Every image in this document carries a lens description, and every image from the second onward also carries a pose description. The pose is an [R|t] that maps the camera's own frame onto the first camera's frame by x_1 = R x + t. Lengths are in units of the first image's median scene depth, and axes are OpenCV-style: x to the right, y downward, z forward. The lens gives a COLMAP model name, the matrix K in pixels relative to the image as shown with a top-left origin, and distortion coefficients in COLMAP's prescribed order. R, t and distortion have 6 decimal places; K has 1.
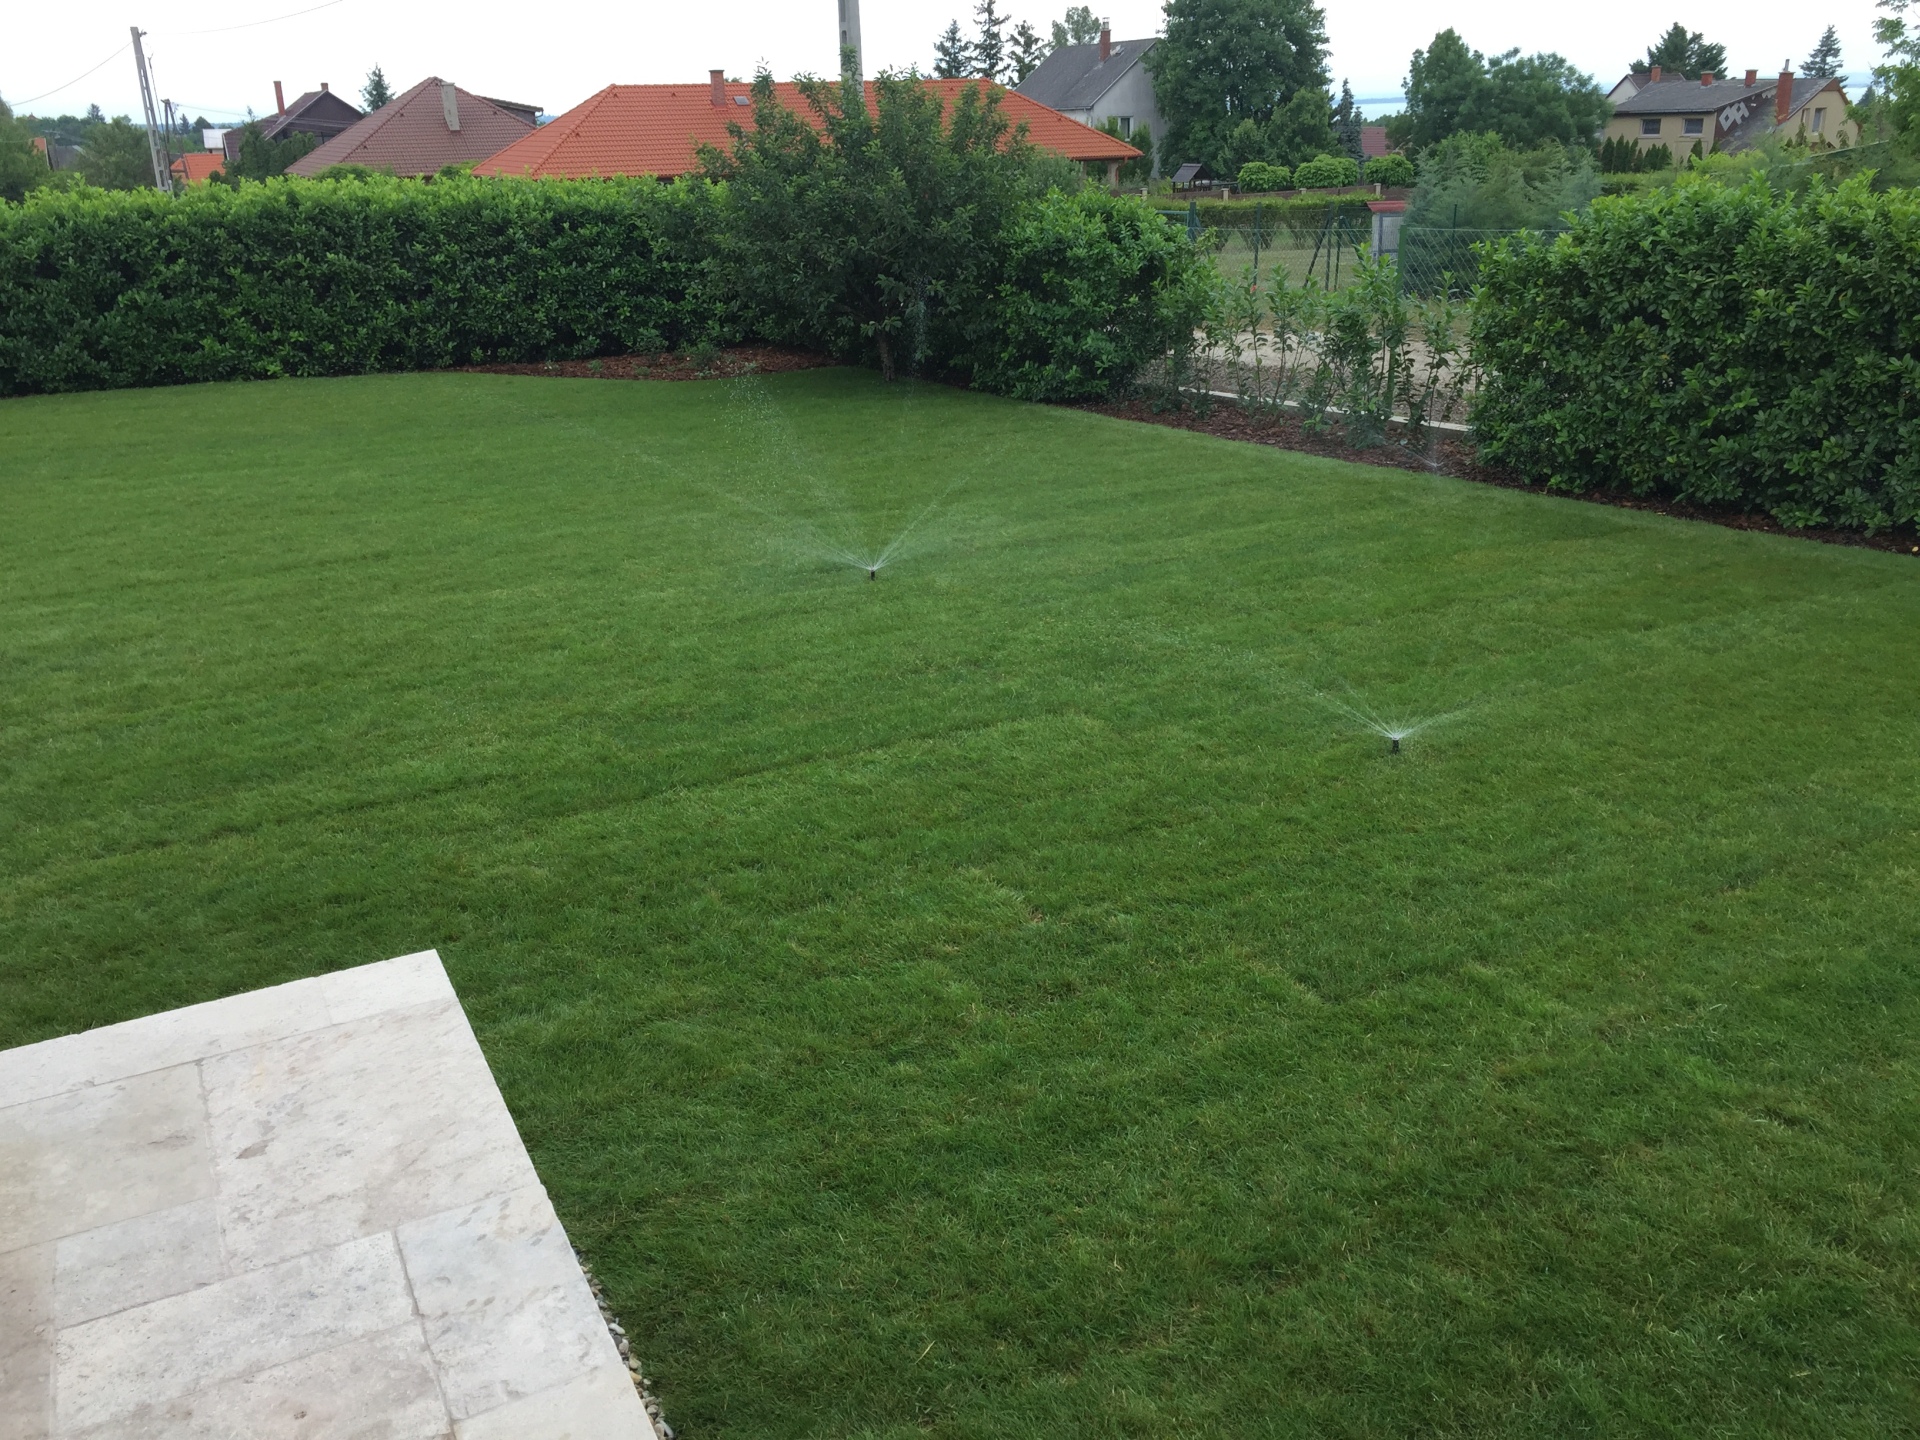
lens RADIAL K [[1635.1, 0, 961.7], [0, 1635.1, 709.8], [0, 0, 1]] dist [0.079973, -0.098187]
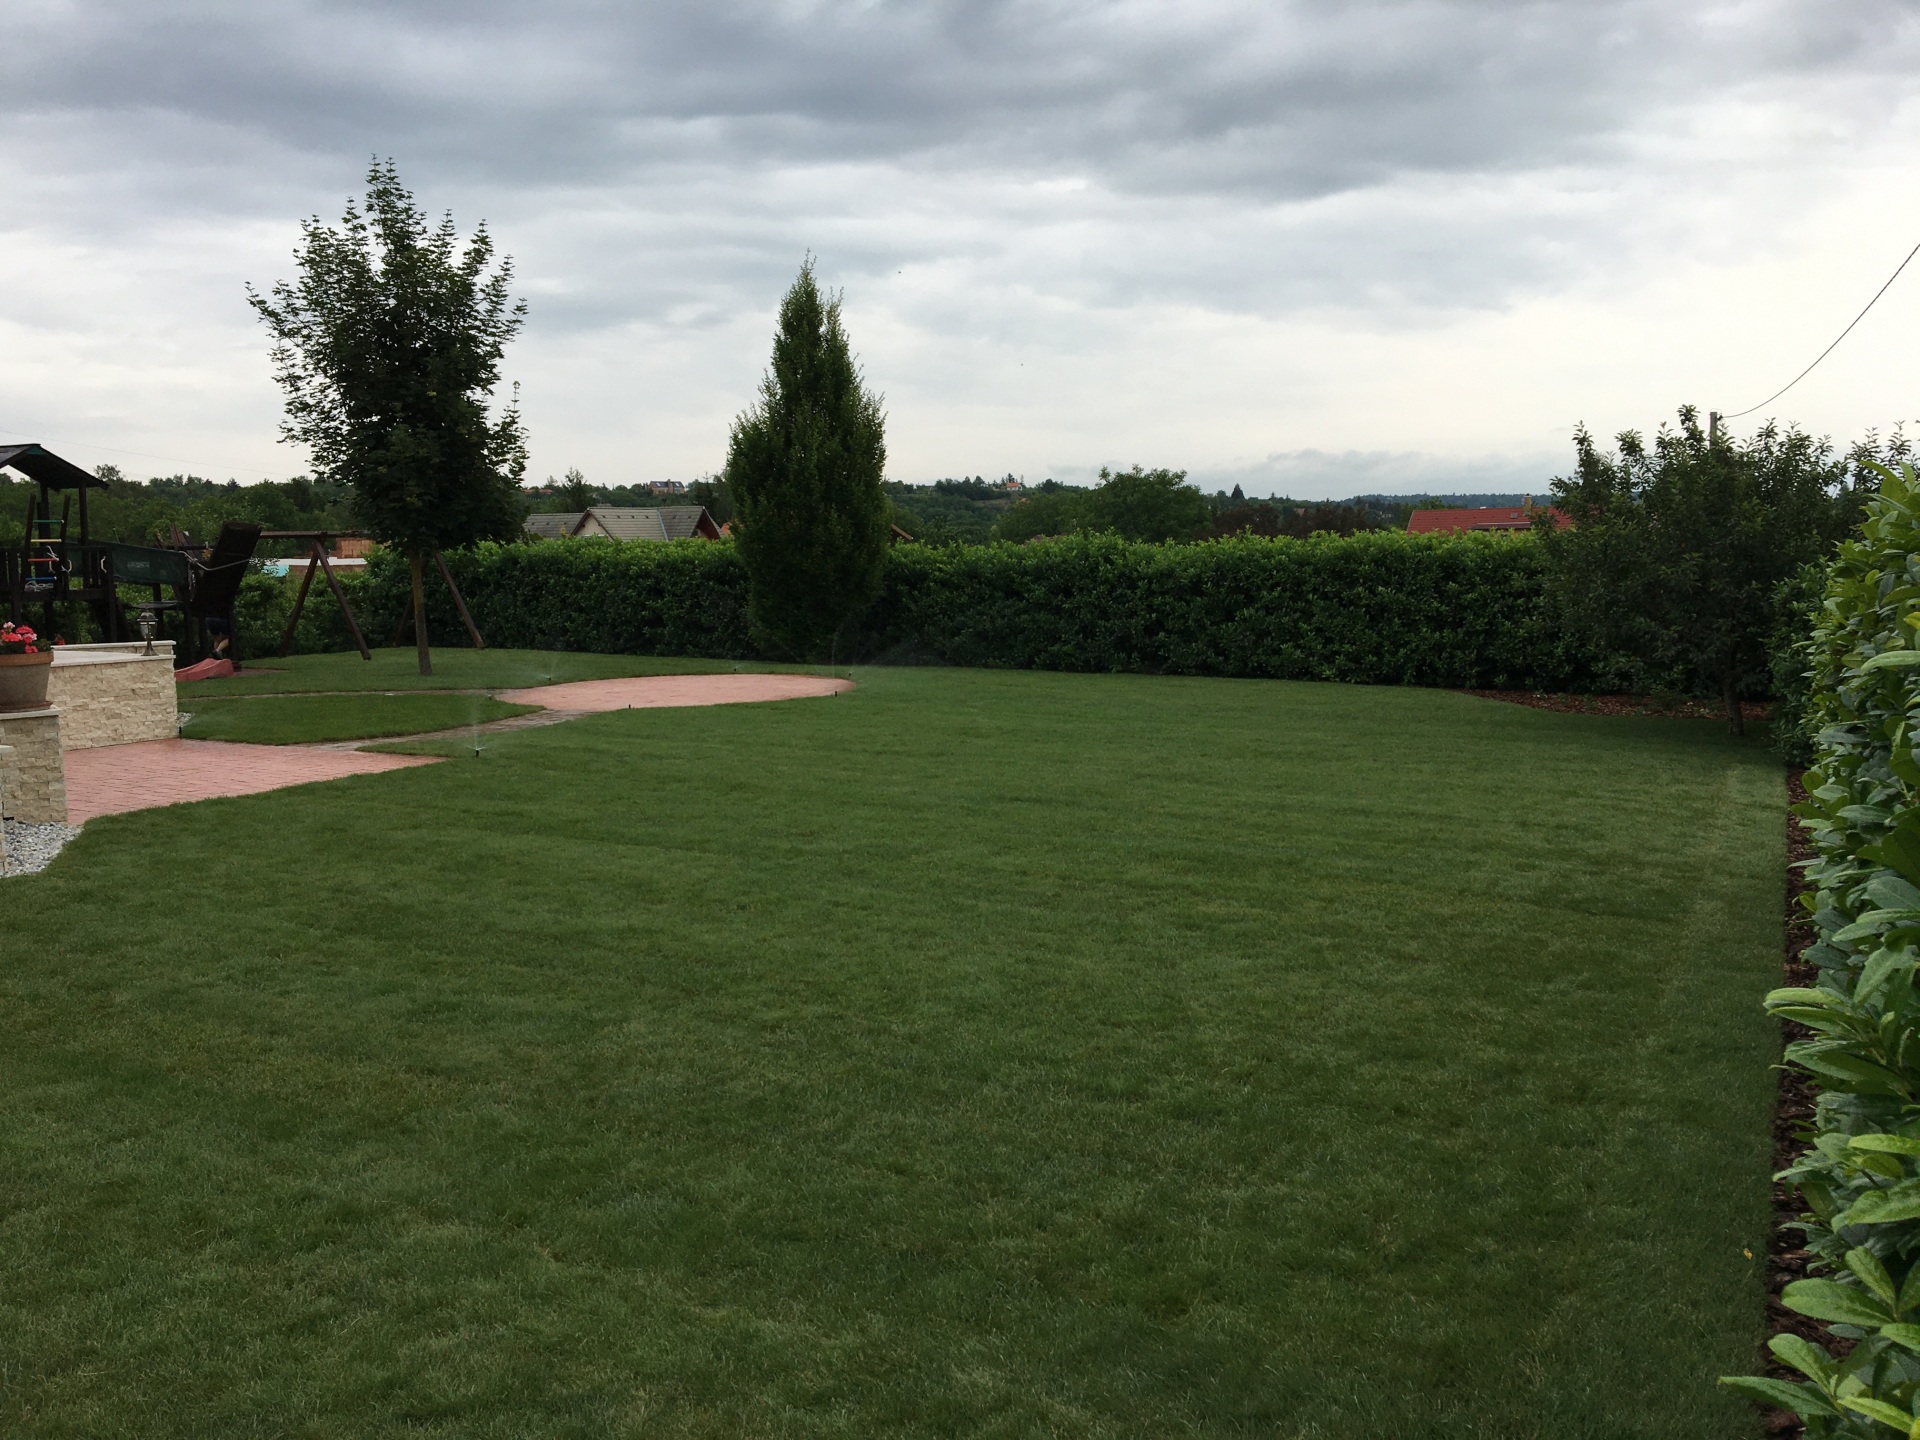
lens RADIAL K [[1602.0, 0, 957.5], [0, 1602.0, 713.9], [0, 0, 1]] dist [0.082412, -0.109848]
pose [[0.539211, 0.108656, -0.835132, 0.427011], [-0.278714, 0.958786, -0.055210, -0.029538], [0.794714, 0.262533, 0.547271, 0.110252]]
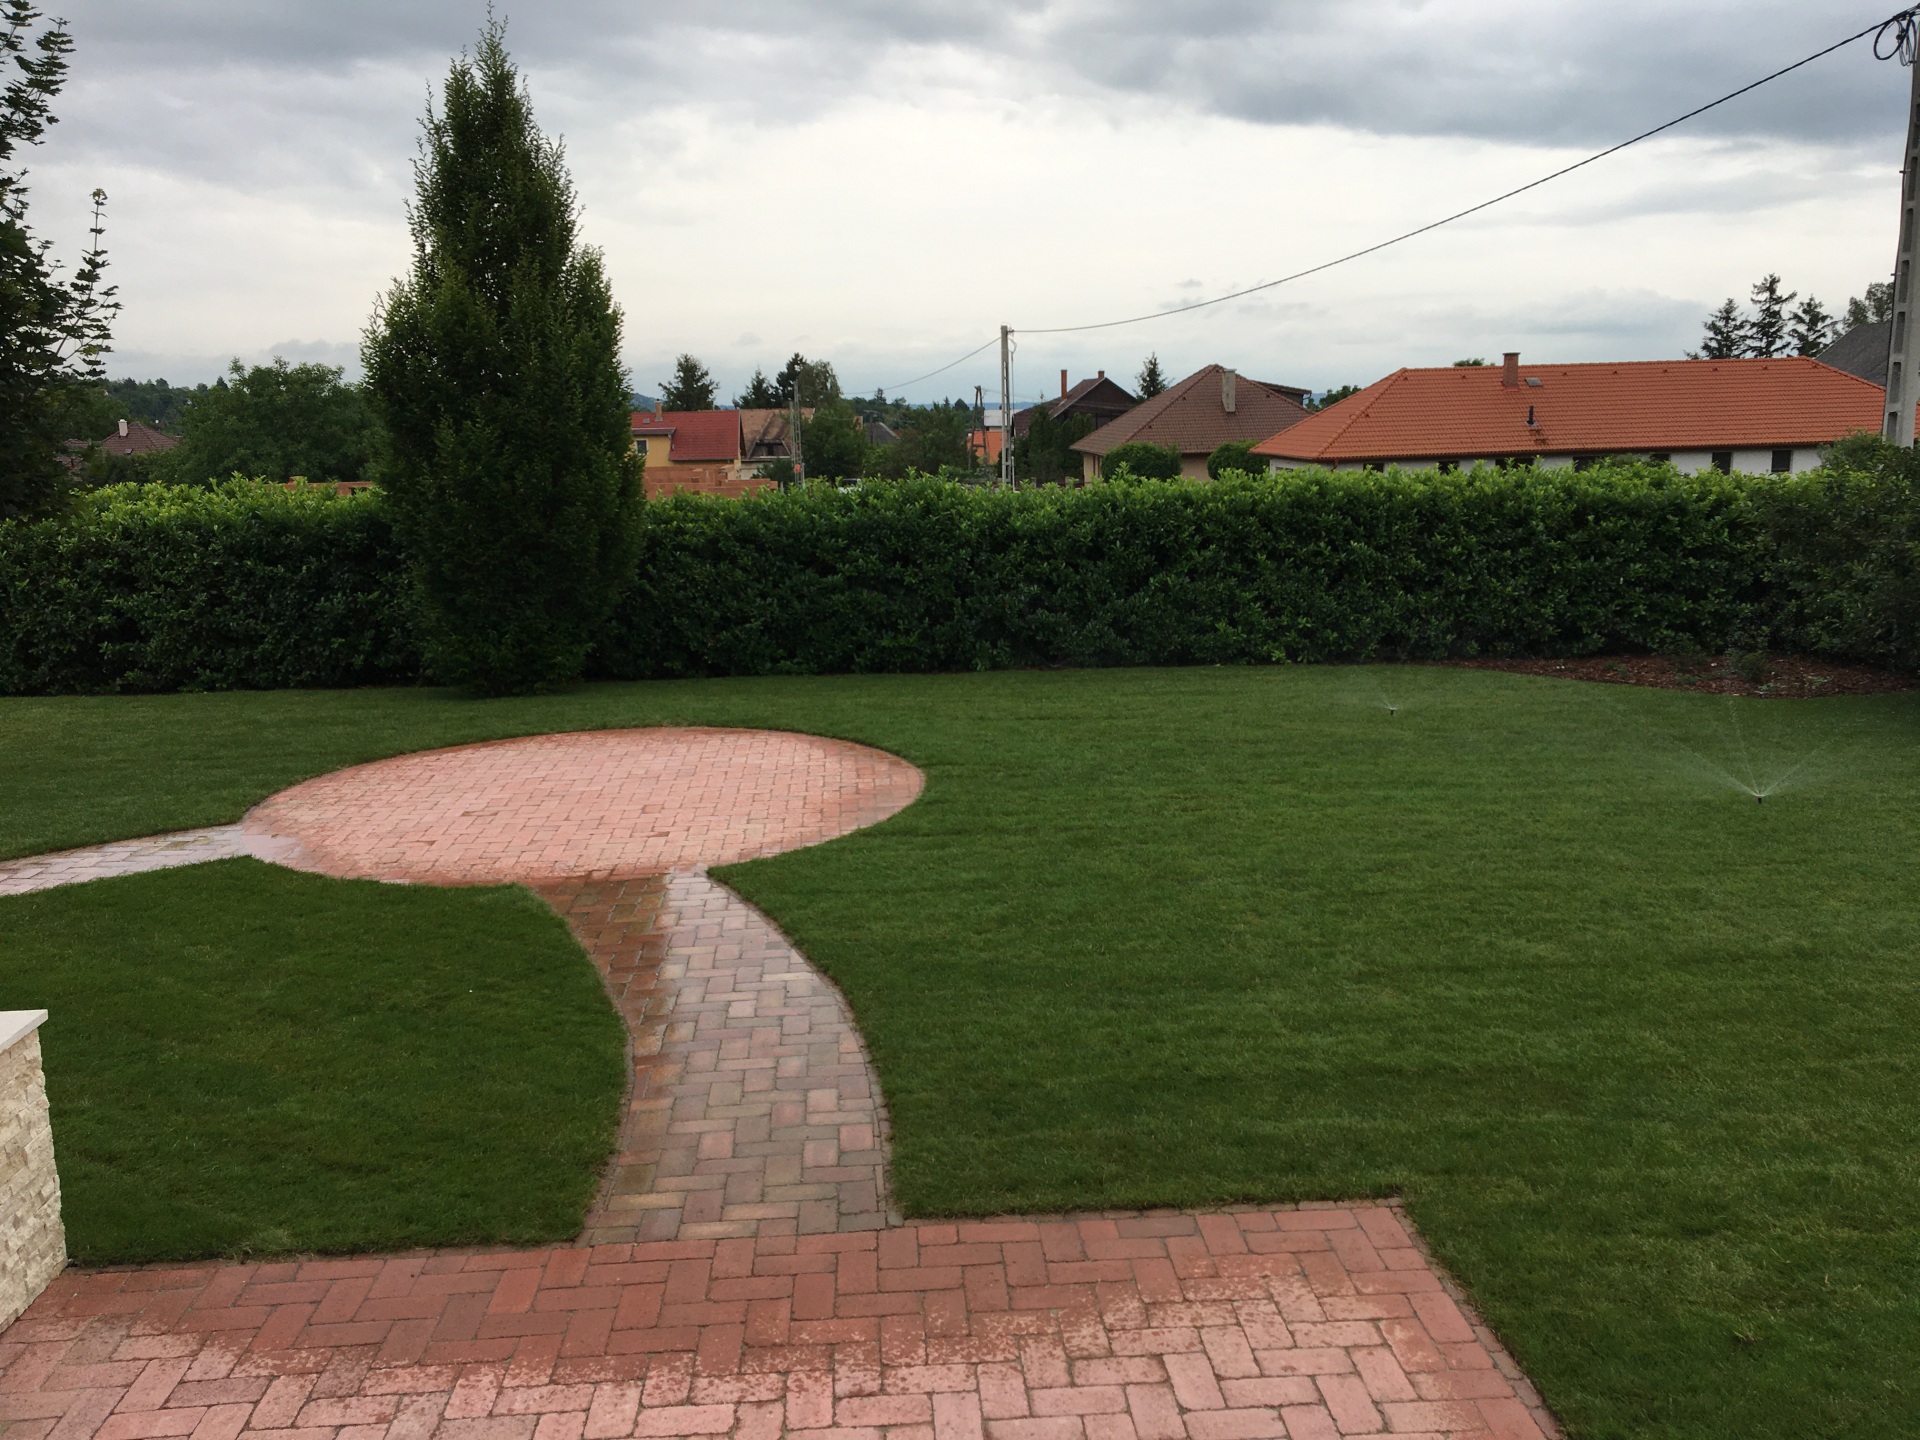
lens RADIAL K [[1602.0, 0, 963.2], [0, 1602.0, 720.7], [0, 0, 1]] dist [0.082412, -0.109848]
pose [[0.920447, 0.079982, -0.382598, -0.205448], [-0.134669, 0.983801, -0.118321, -0.026656], [0.366937, 0.160432, 0.916307, 0.056663]]
